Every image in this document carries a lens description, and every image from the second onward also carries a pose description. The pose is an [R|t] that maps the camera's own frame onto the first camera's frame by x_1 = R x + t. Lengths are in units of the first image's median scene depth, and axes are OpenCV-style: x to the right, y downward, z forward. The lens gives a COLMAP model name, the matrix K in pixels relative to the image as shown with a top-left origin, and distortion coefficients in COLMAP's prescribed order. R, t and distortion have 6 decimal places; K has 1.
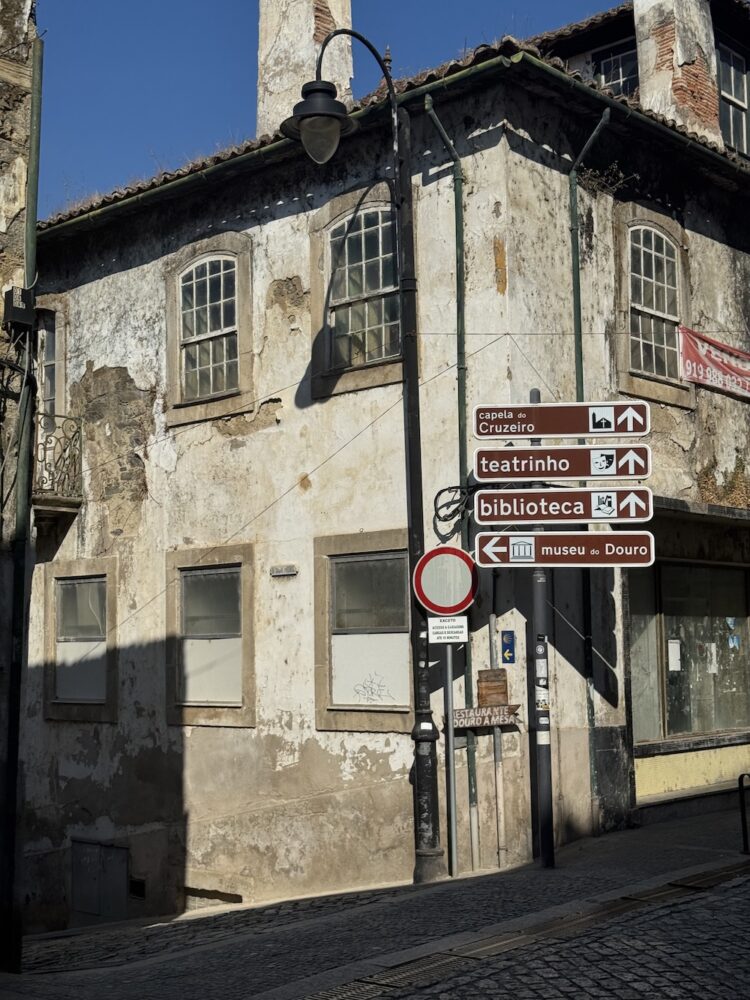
lens RADIAL K [[1387.5, 0, 375.0], [0, 1387.5, 500.0], [0, 0, 1]] dist [0.025779, 0.008240]
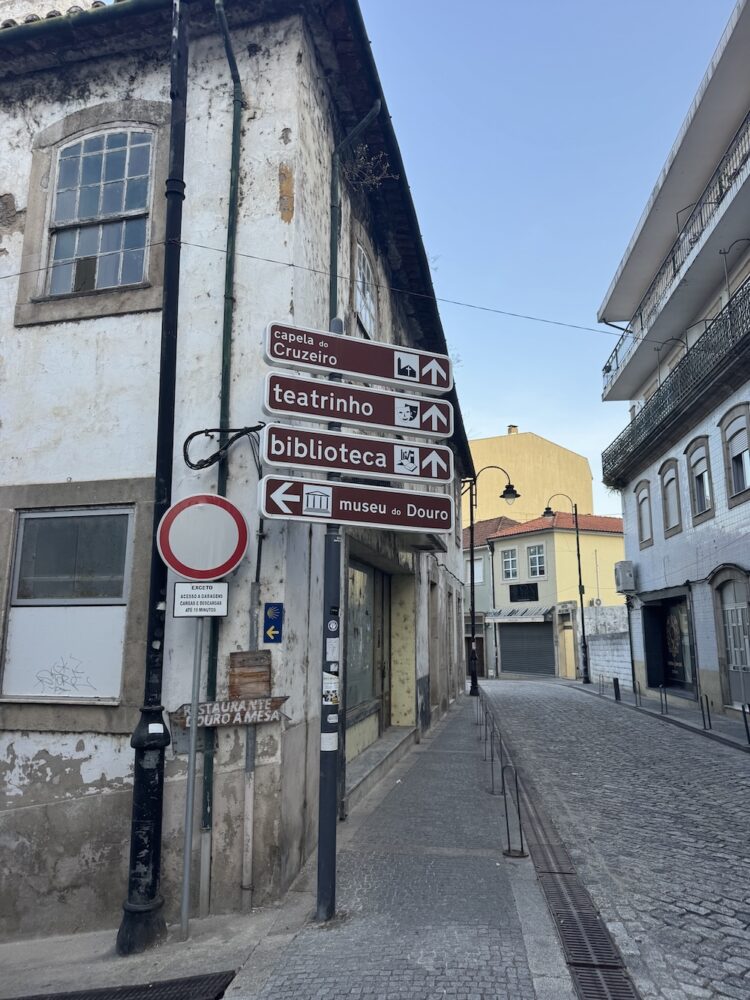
lens RADIAL K [[680.3, 0, 375.3], [0, 680.3, 495.4], [0, 0, 1]] dist [0.072497, -0.097532]
pose [[0.863582, 0.111152, 0.491805, -0.058491], [-0.066351, 0.991969, -0.107685, 0.070197], [-0.499825, 0.060363, 0.864021, 0.615037]]
